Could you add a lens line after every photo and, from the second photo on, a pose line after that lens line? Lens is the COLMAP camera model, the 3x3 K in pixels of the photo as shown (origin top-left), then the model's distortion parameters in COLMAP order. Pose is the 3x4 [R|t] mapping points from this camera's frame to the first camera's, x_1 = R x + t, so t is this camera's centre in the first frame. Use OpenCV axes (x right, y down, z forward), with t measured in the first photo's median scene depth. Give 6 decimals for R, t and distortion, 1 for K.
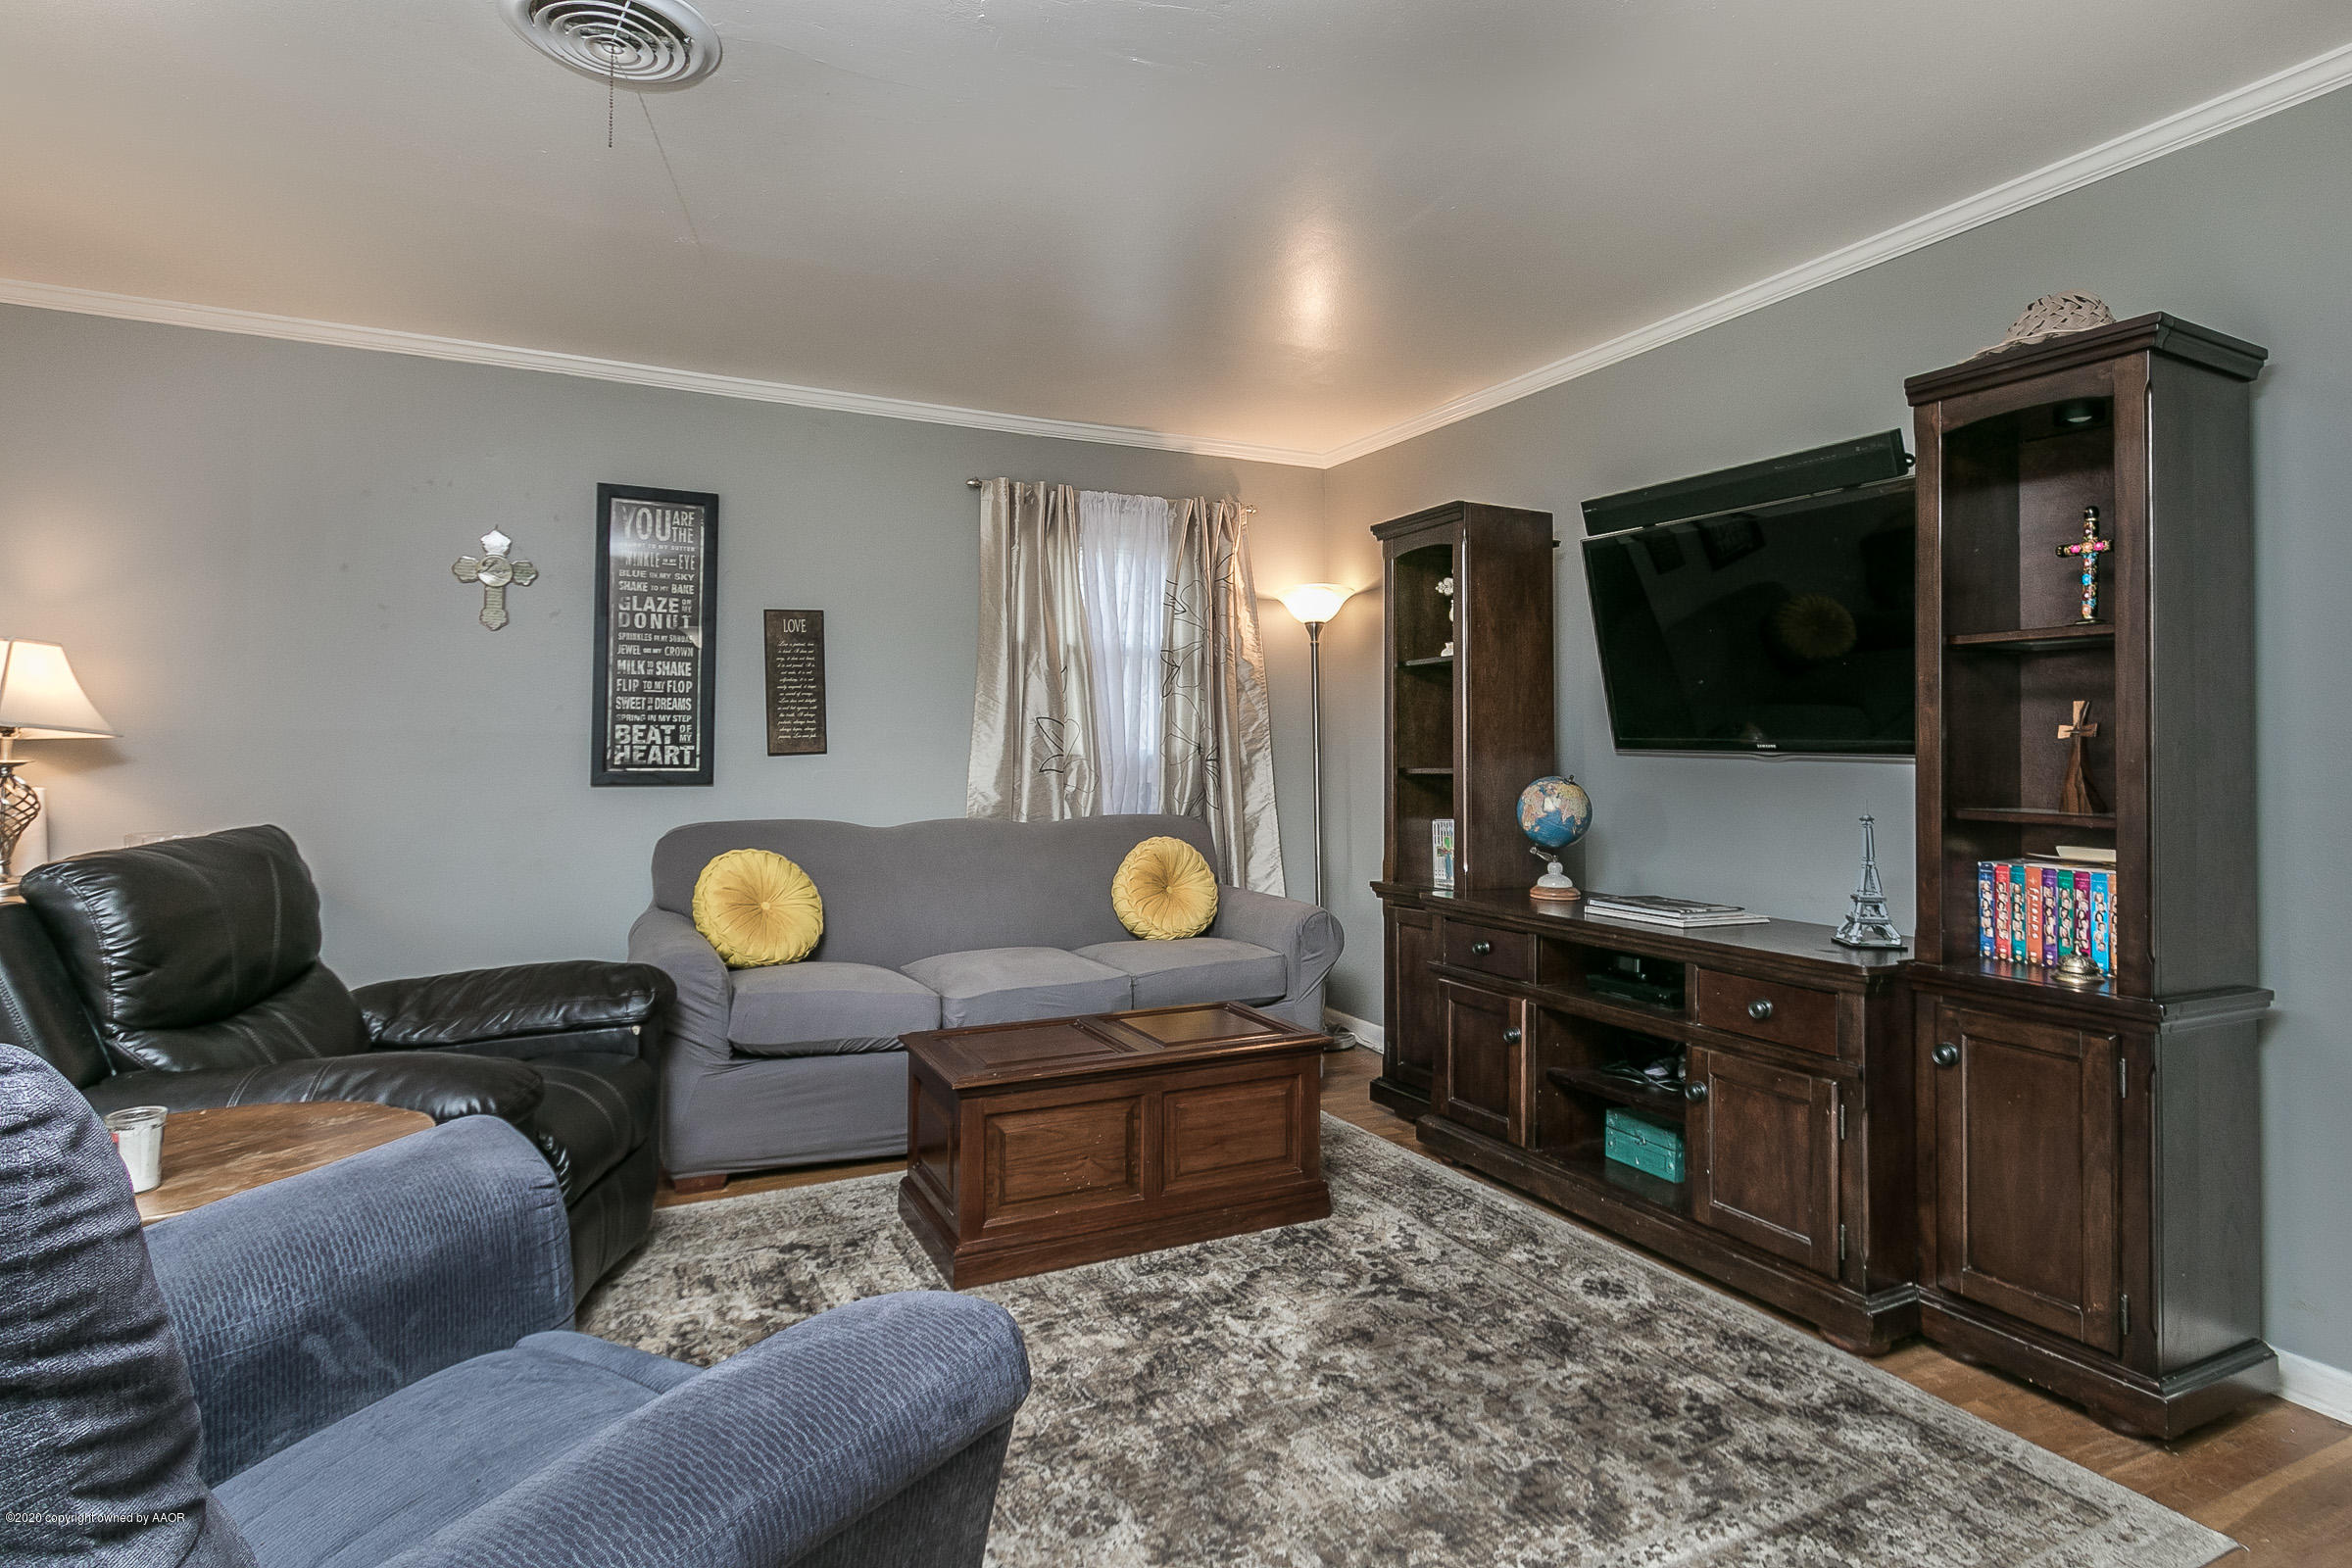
lens RADIAL K [[1190.2, 0, 1211.9], [0, 1190.2, 733.6], [0, 0, 1]] dist [-0.000332, -0.000112]
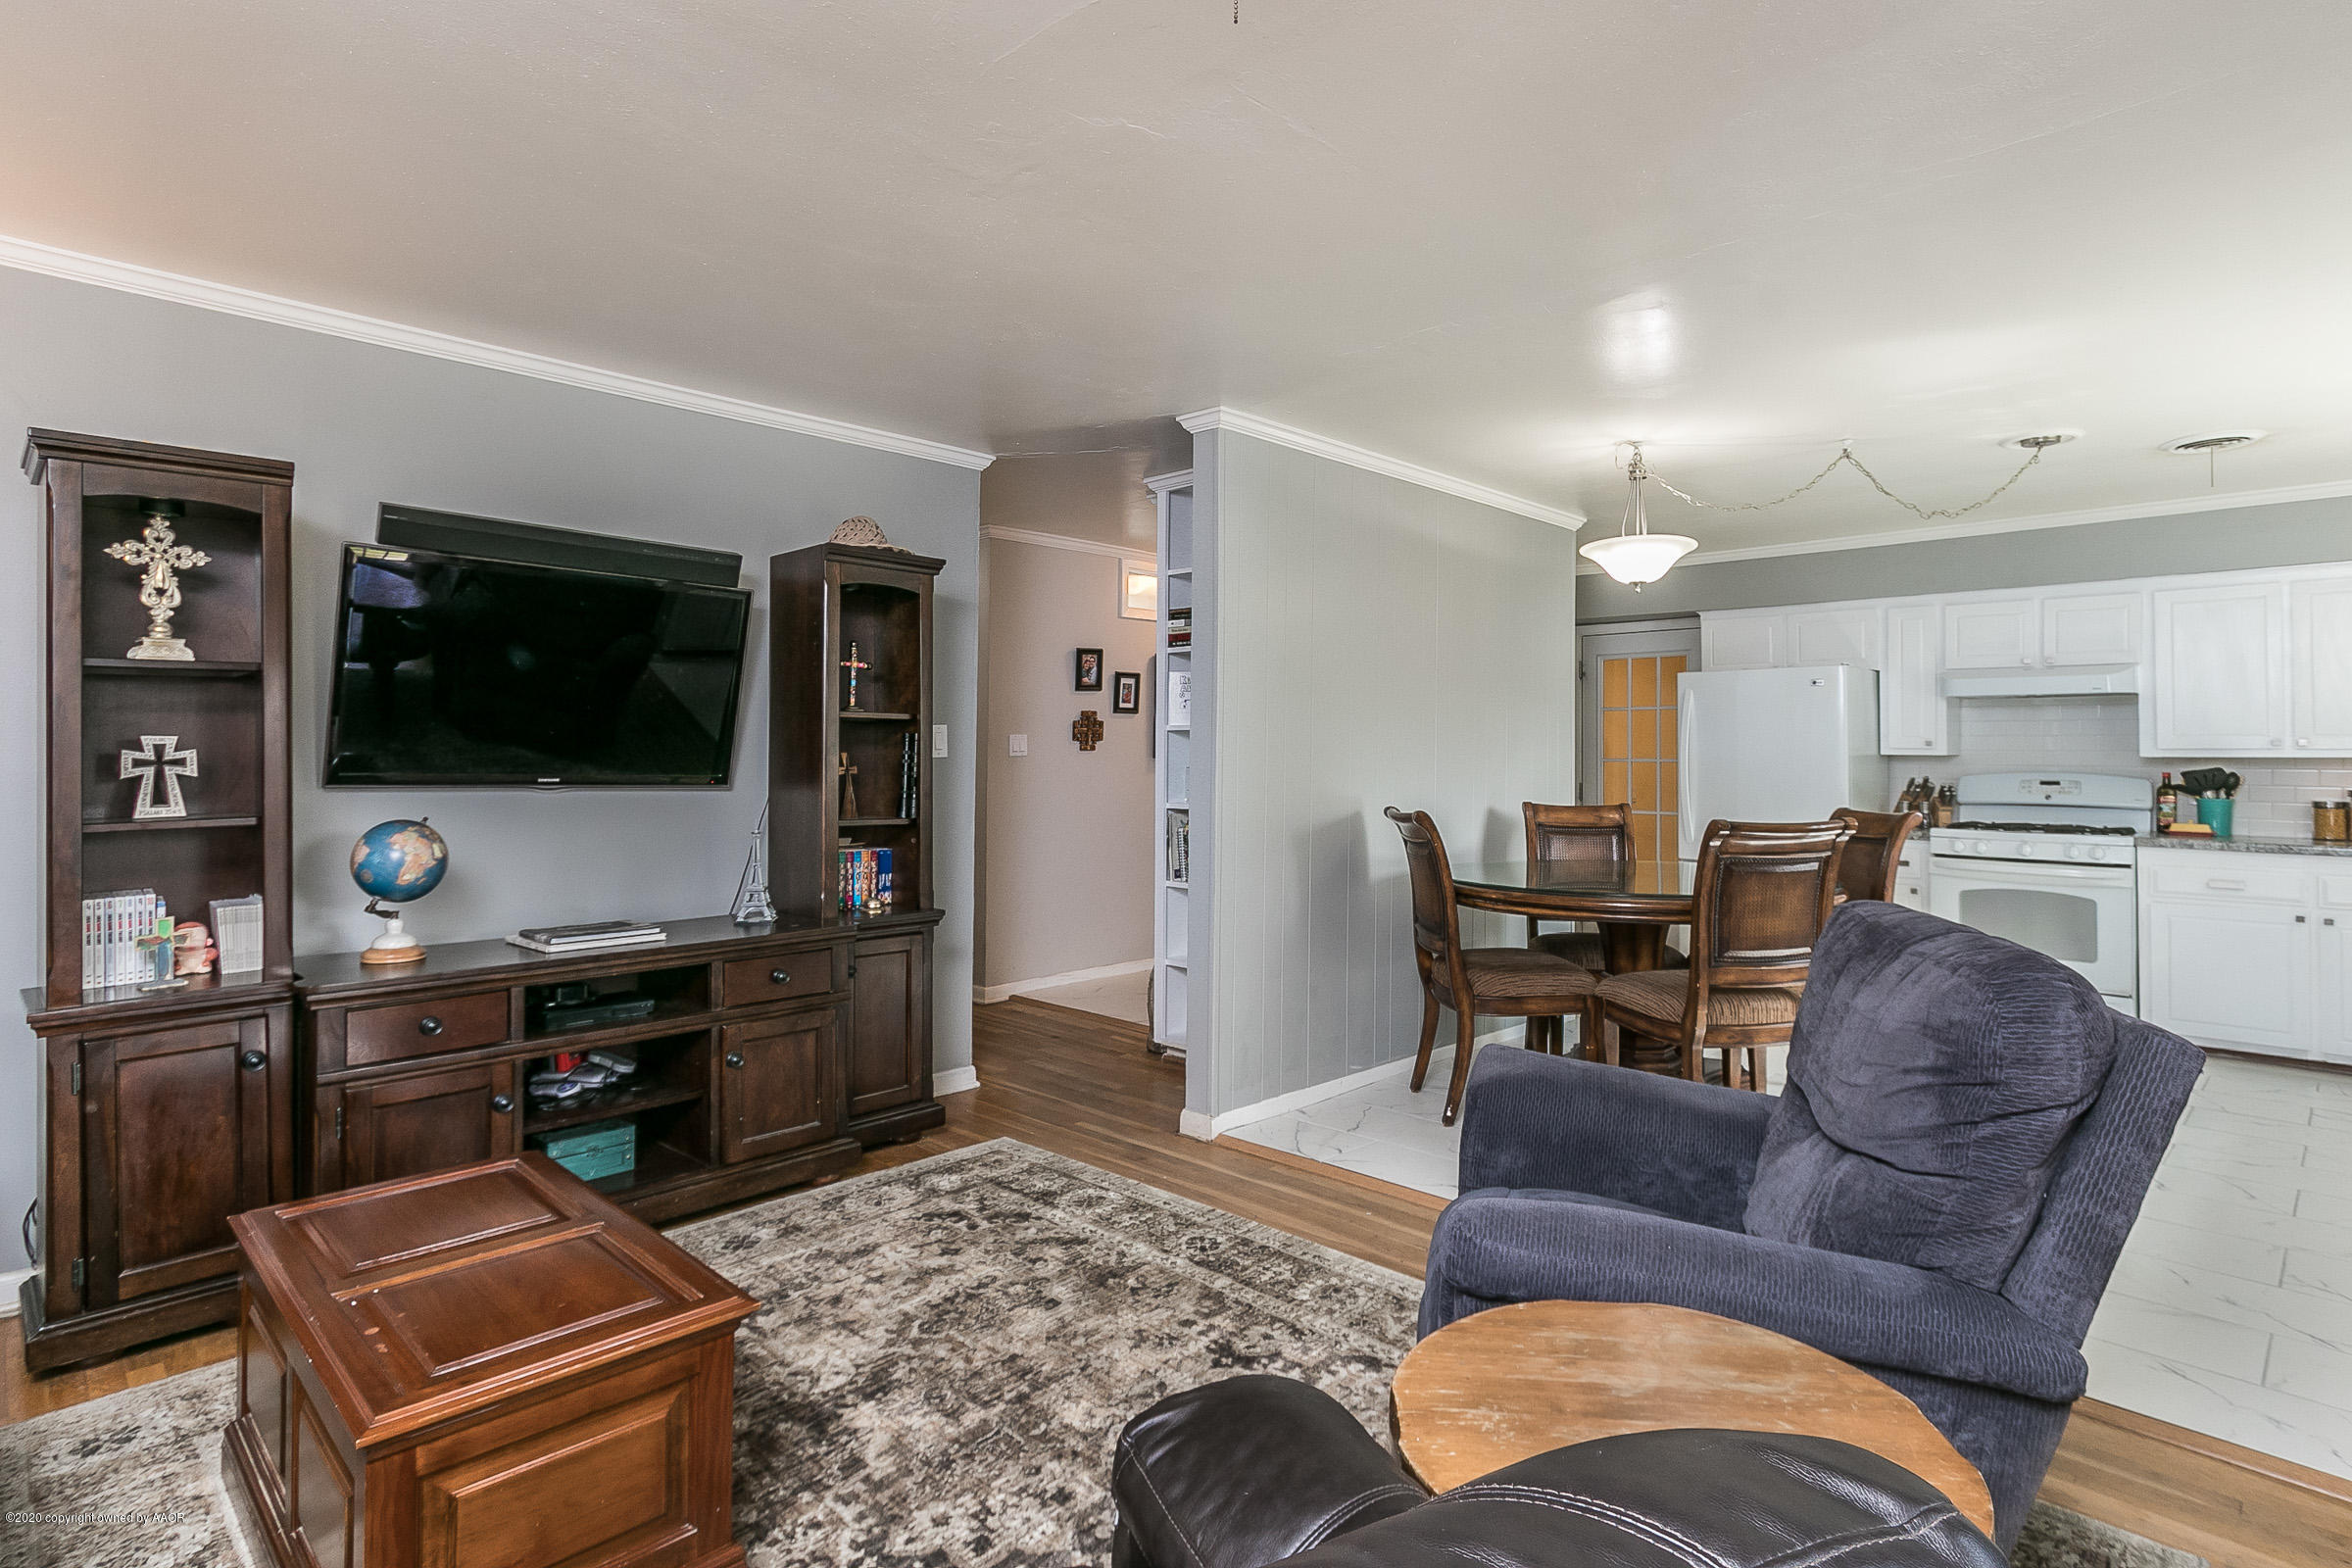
lens RADIAL K [[1190.2, 0, 1150.1], [0, 1190.2, 742.4], [0, 0, 1]] dist [-0.000332, -0.000112]
pose [[-0.294419, 0.003764, 0.955669, -0.612927], [-0.015538, 0.999841, -0.008725, -0.019840], [-0.955550, -0.017418, -0.294314, 0.638526]]
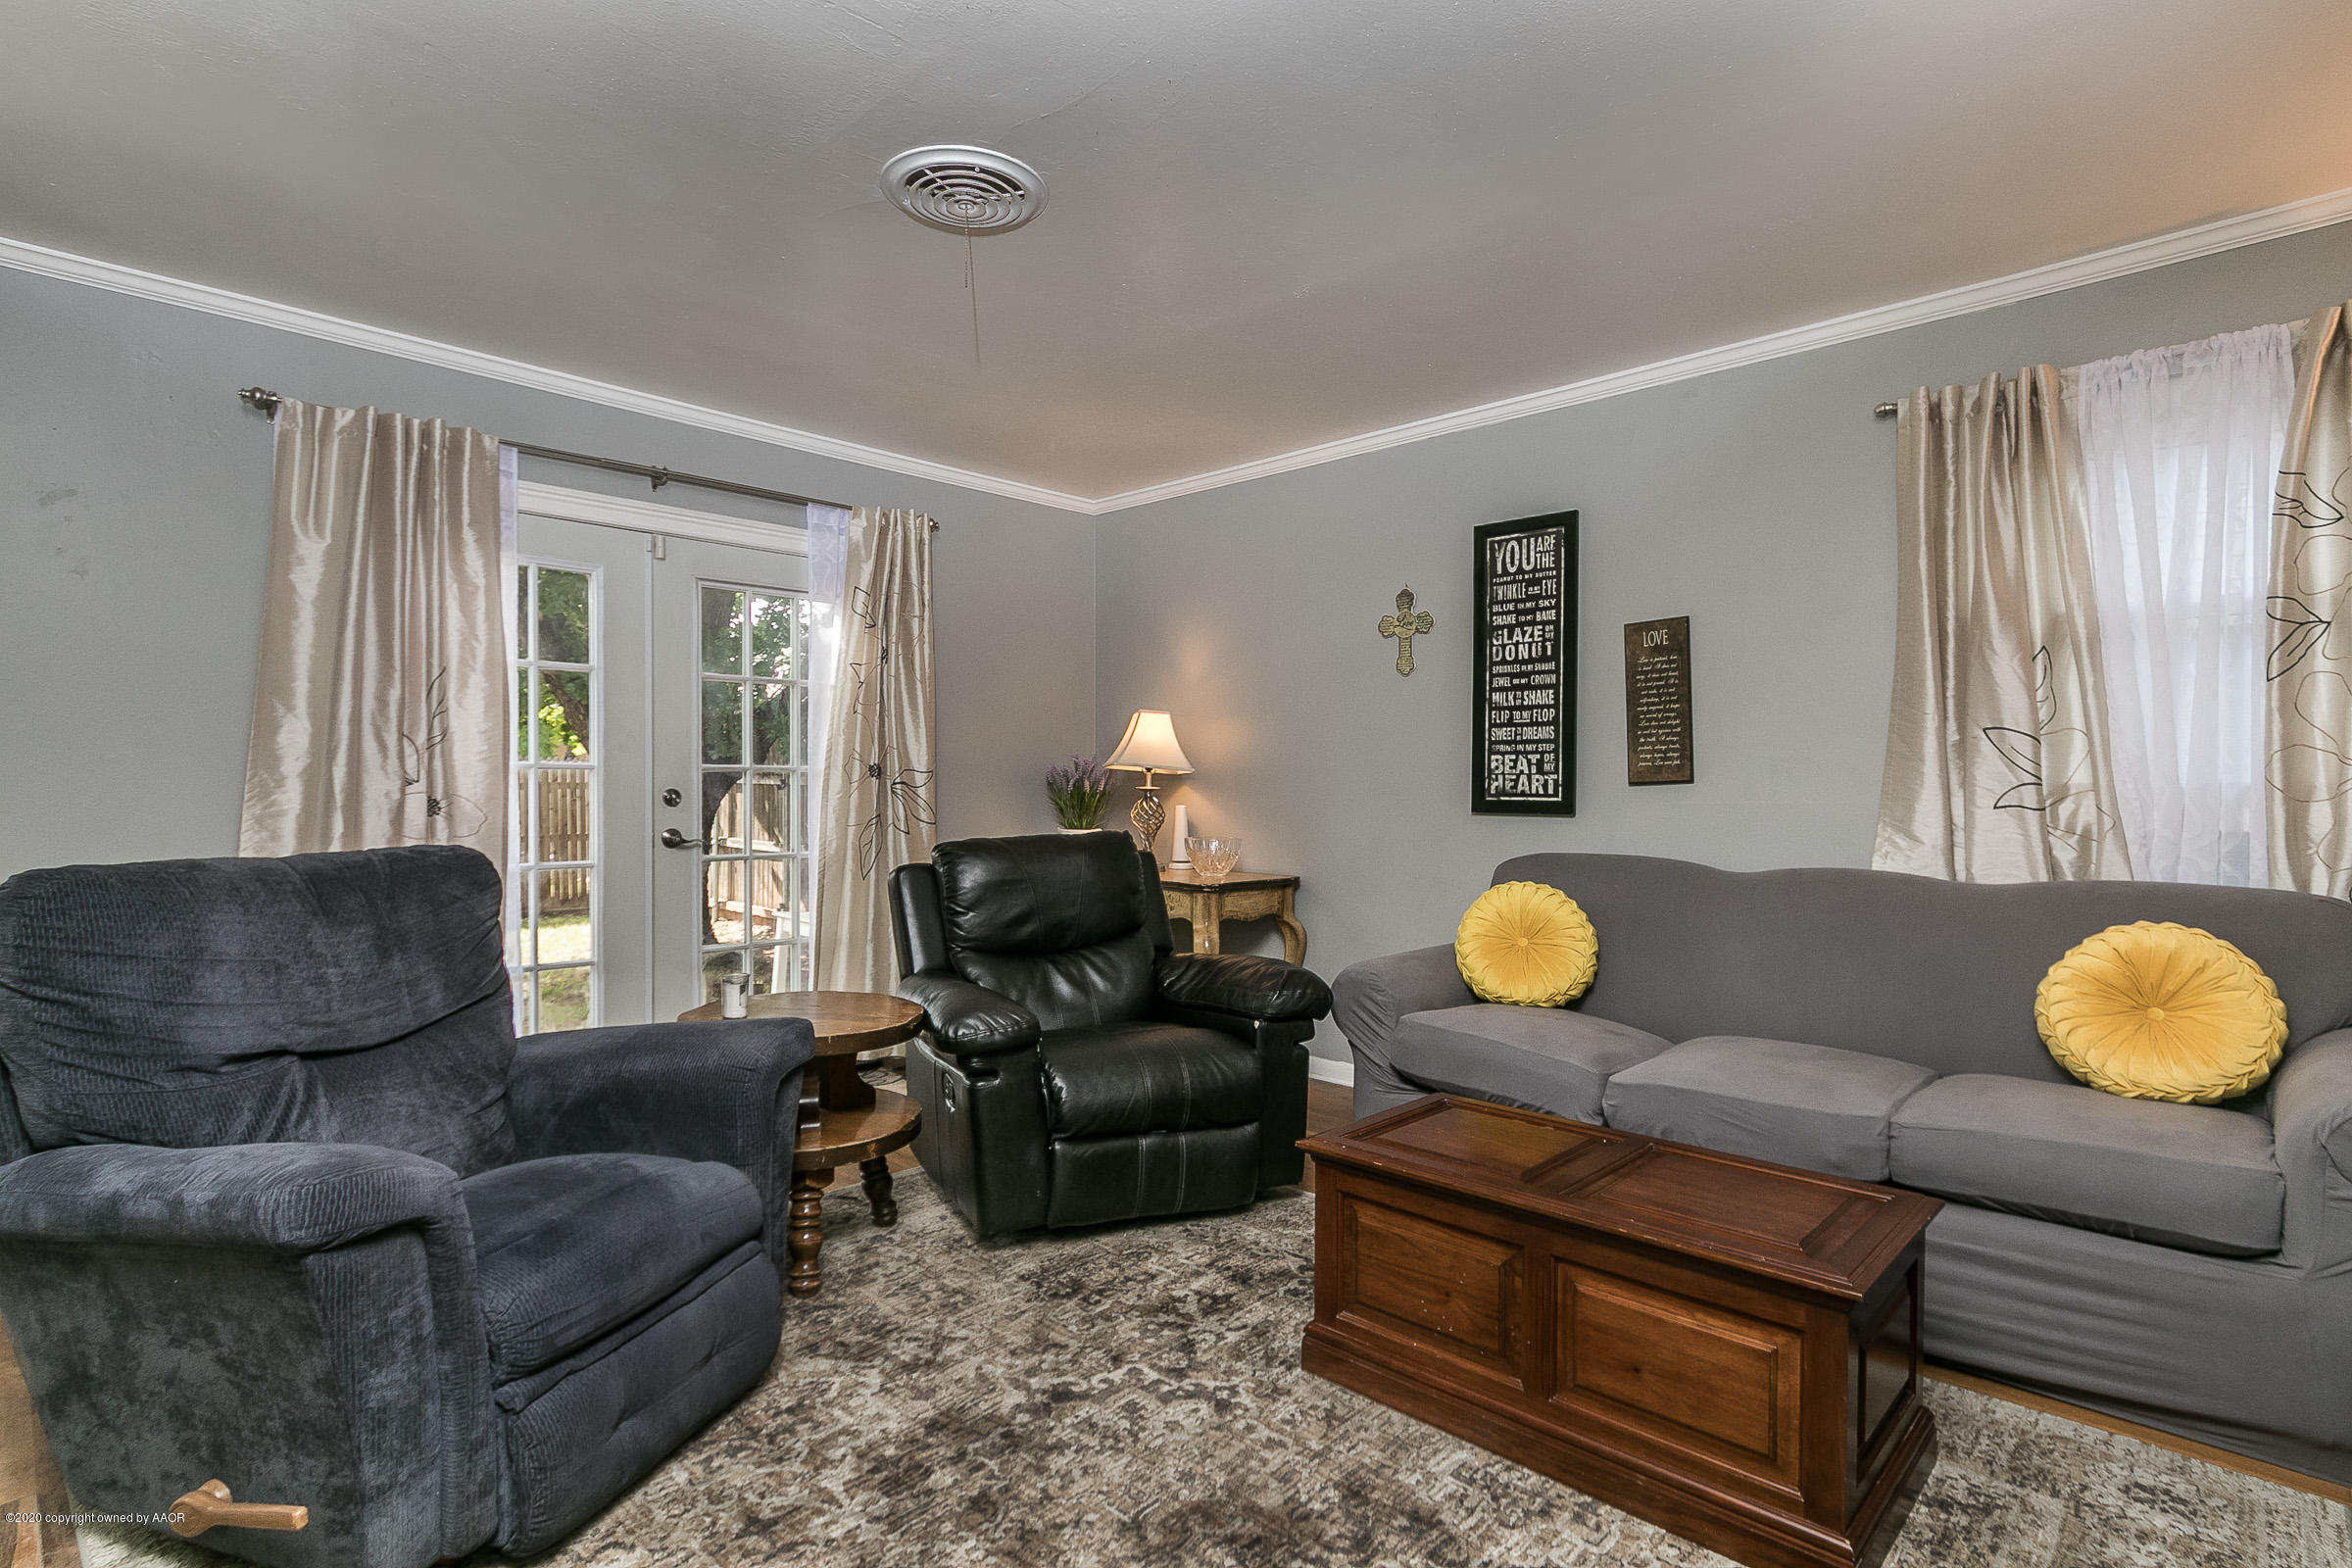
lens RADIAL K [[1190.2, 0, 1182.3], [0, 1190.2, 787.5], [0, 0, 1]] dist [-0.000332, -0.000112]
pose [[0.316560, 0.001409, -0.948572, 0.396919], [0.010097, 0.999937, 0.004855, 0.012809], [0.948519, -0.011115, 0.316526, 0.407714]]
